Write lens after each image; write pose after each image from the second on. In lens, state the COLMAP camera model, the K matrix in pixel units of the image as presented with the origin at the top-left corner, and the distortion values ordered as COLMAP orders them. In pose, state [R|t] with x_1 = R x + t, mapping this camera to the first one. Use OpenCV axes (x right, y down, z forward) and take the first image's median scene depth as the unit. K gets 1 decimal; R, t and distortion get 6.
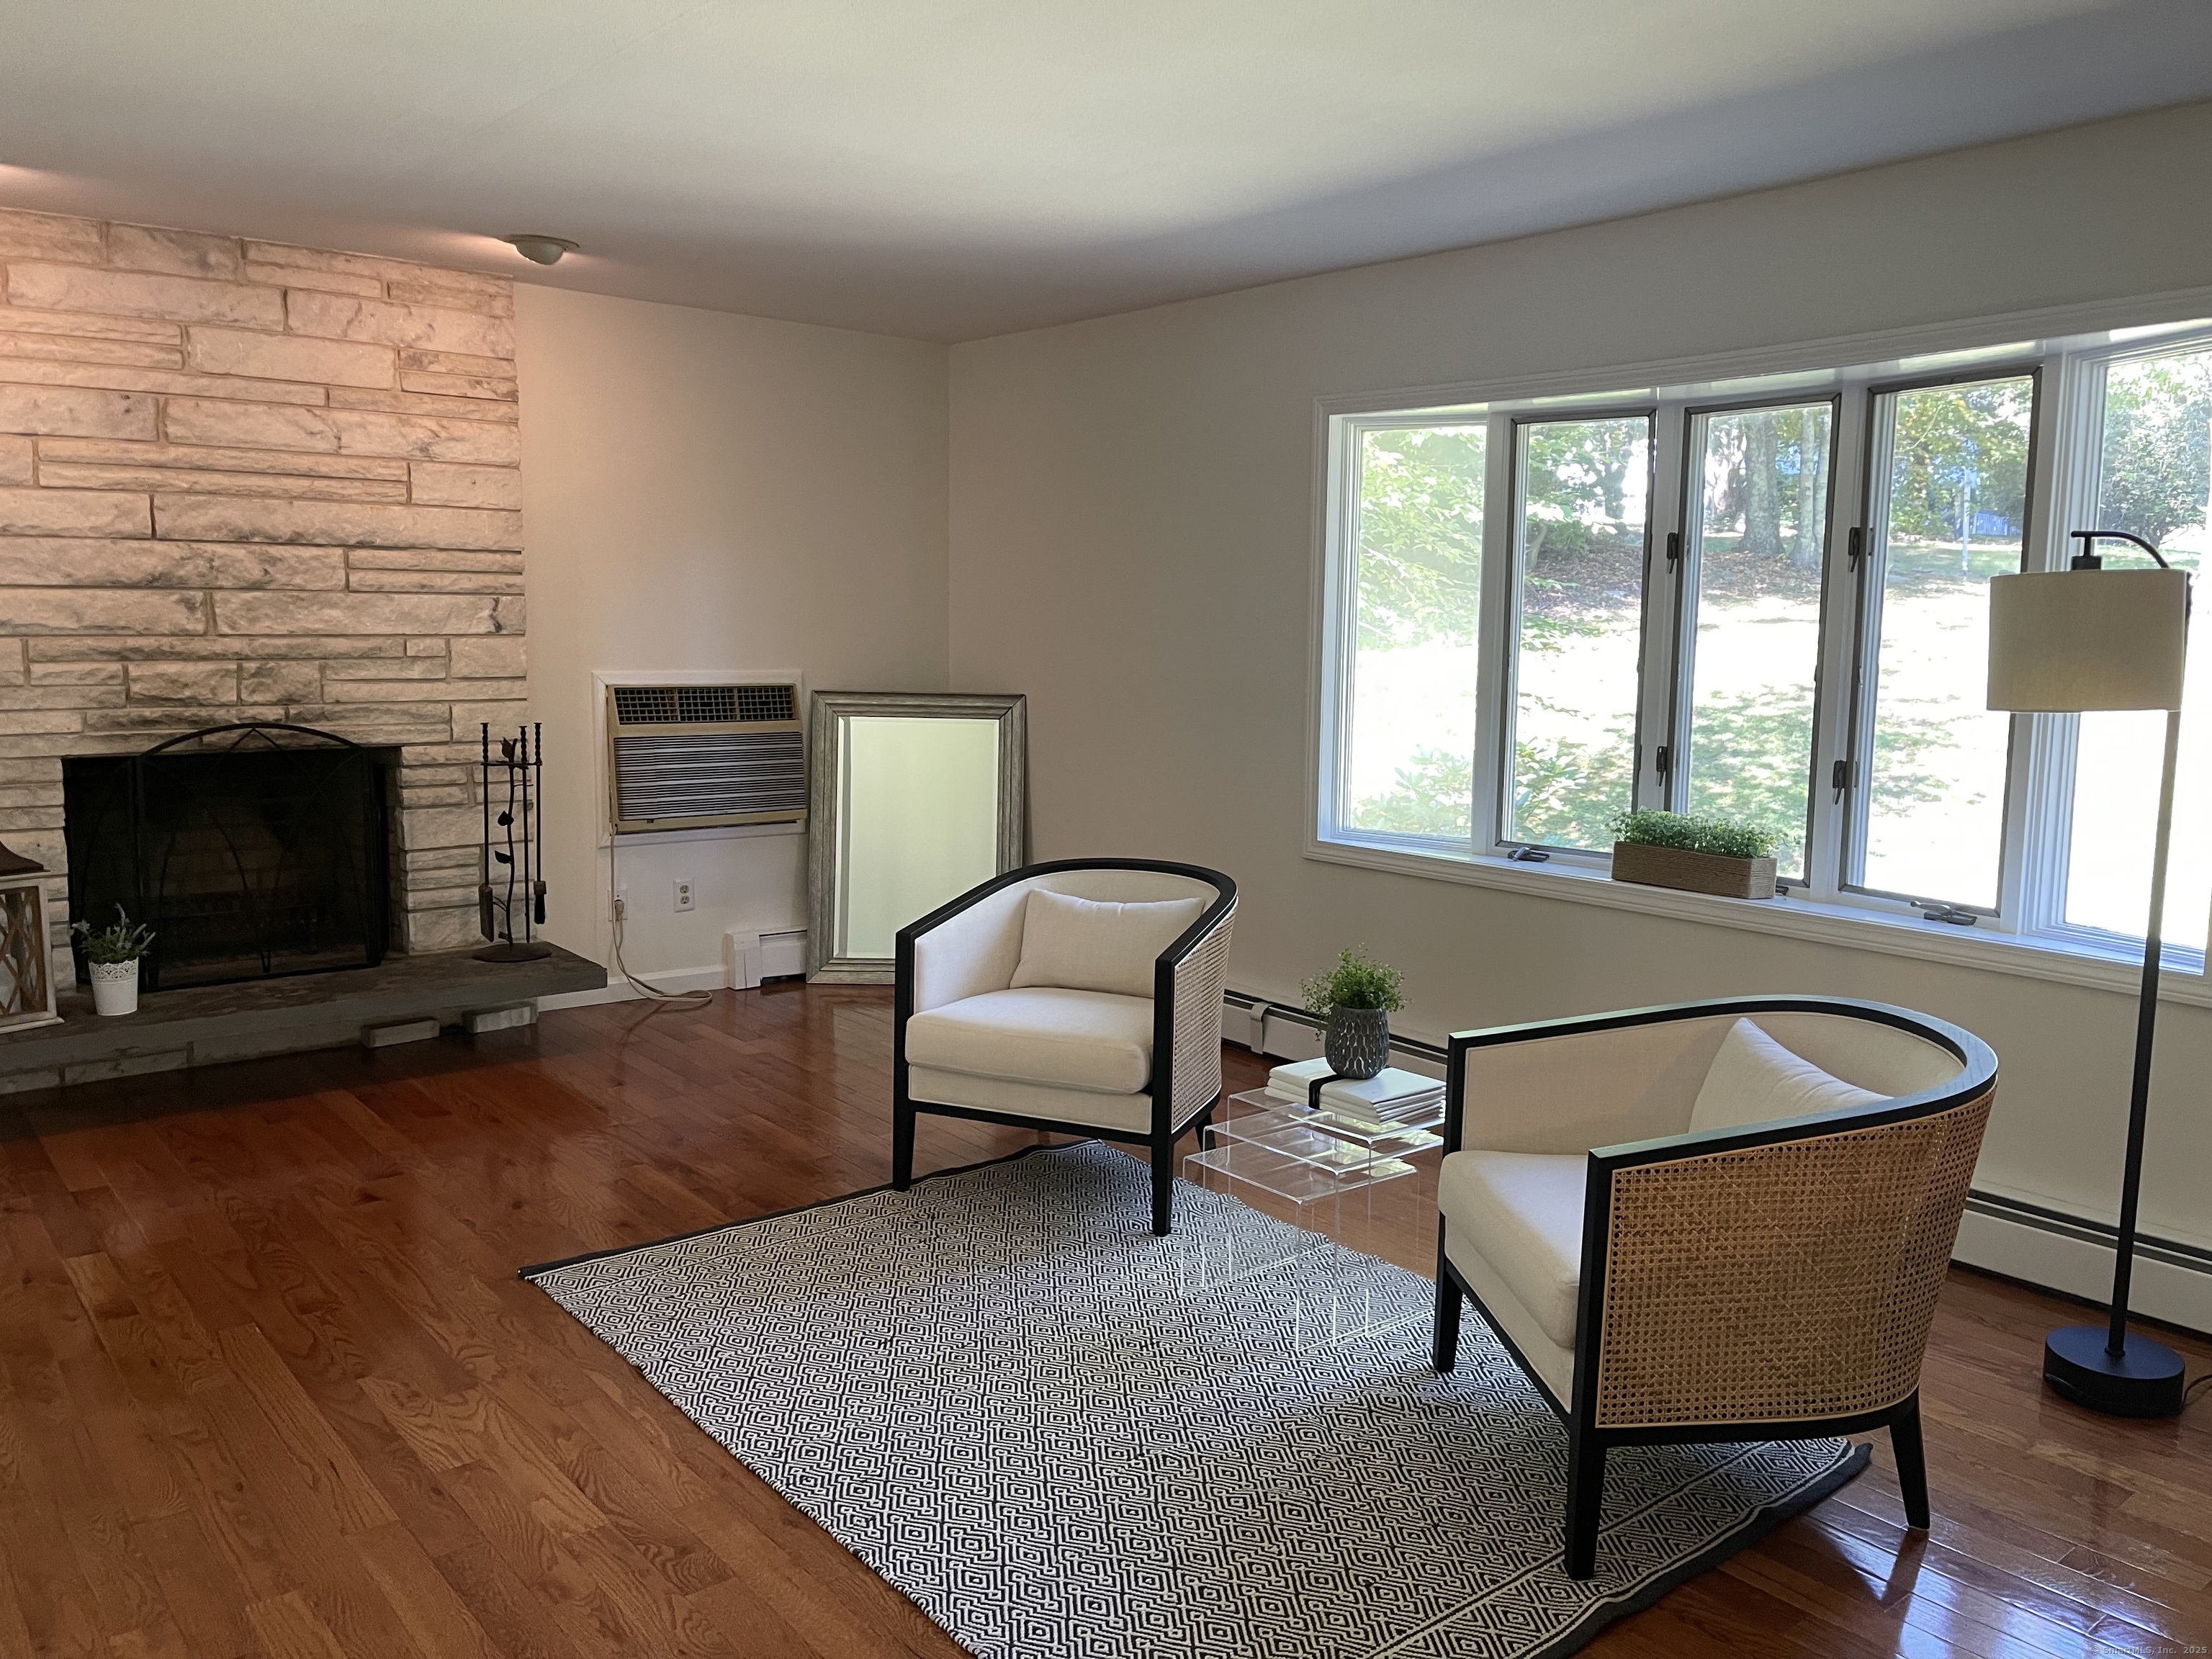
lens RADIAL K [[1670.6, 0, 1106.0], [0, 1670.6, 829.5], [0, 0, 1]] dist [0.058622, -0.000578]
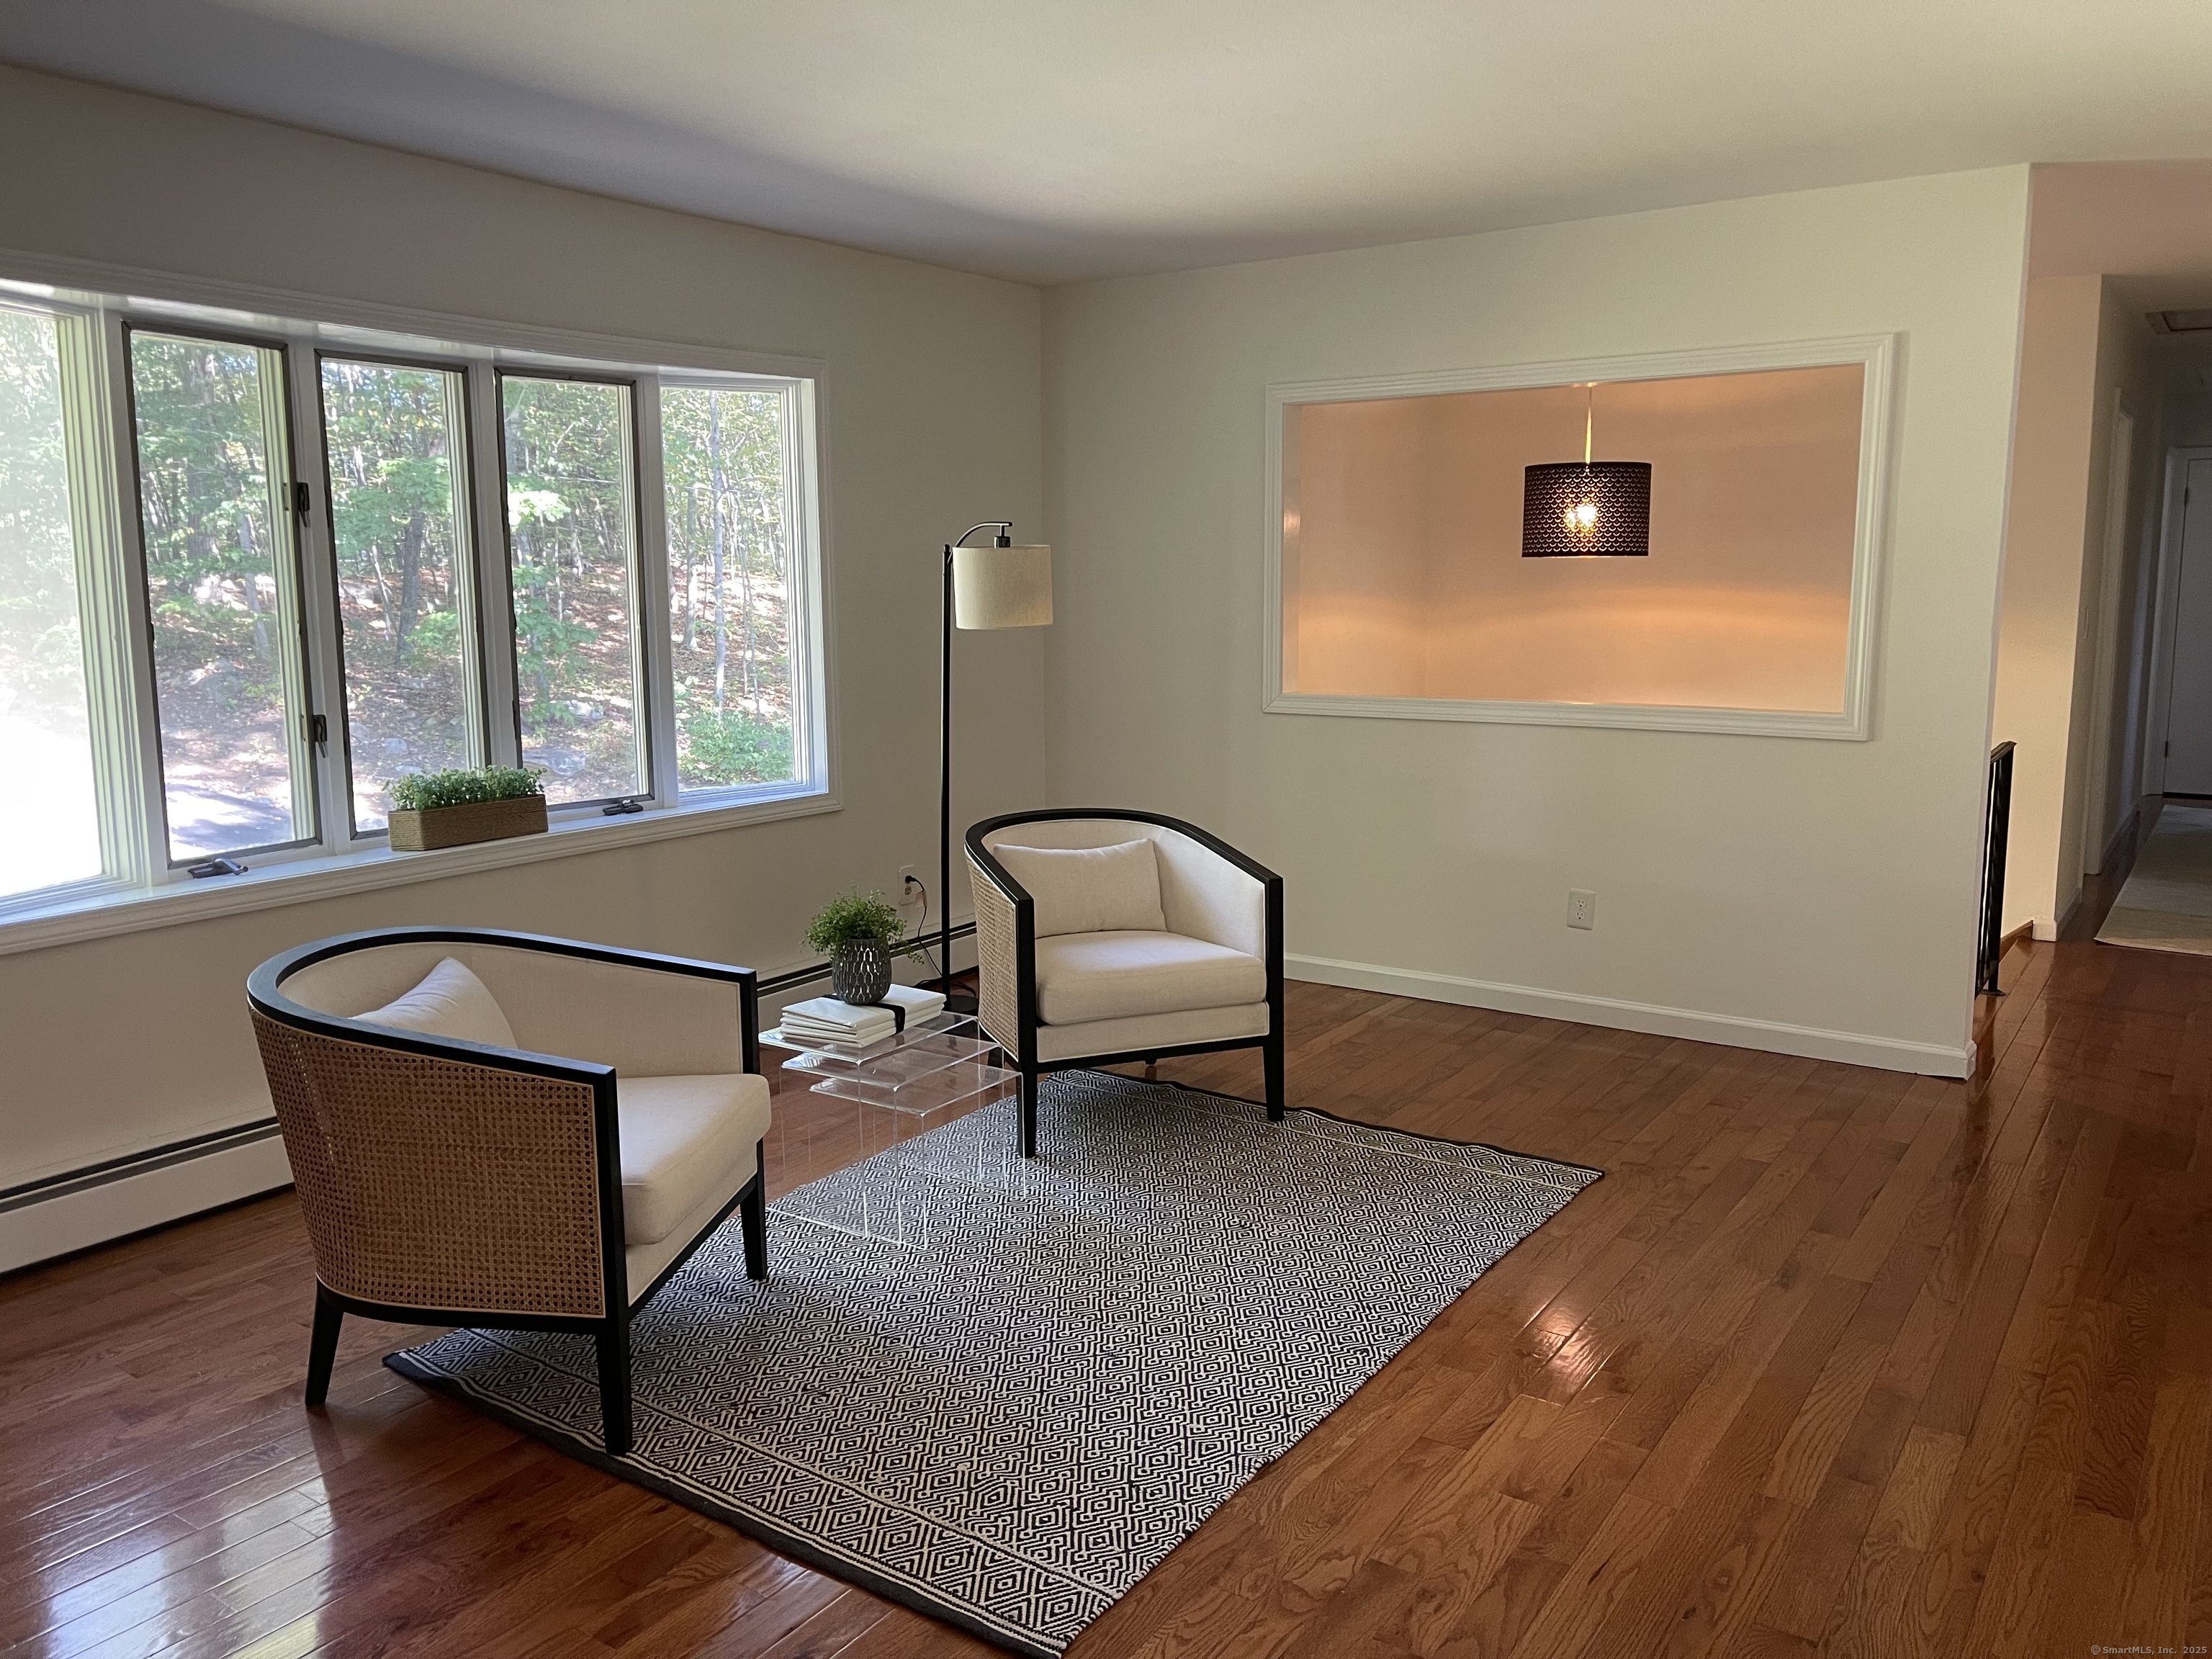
lens RADIAL K [[1670.6, 0, 1106.0], [0, 1670.6, 829.5], [0, 0, 1]] dist [0.058622, -0.000578]
pose [[-0.272418, -0.159274, 0.948905, -0.779384], [0.133992, 0.970315, 0.201335, -0.134465], [-0.952804, 0.181993, -0.242990, 0.942372]]
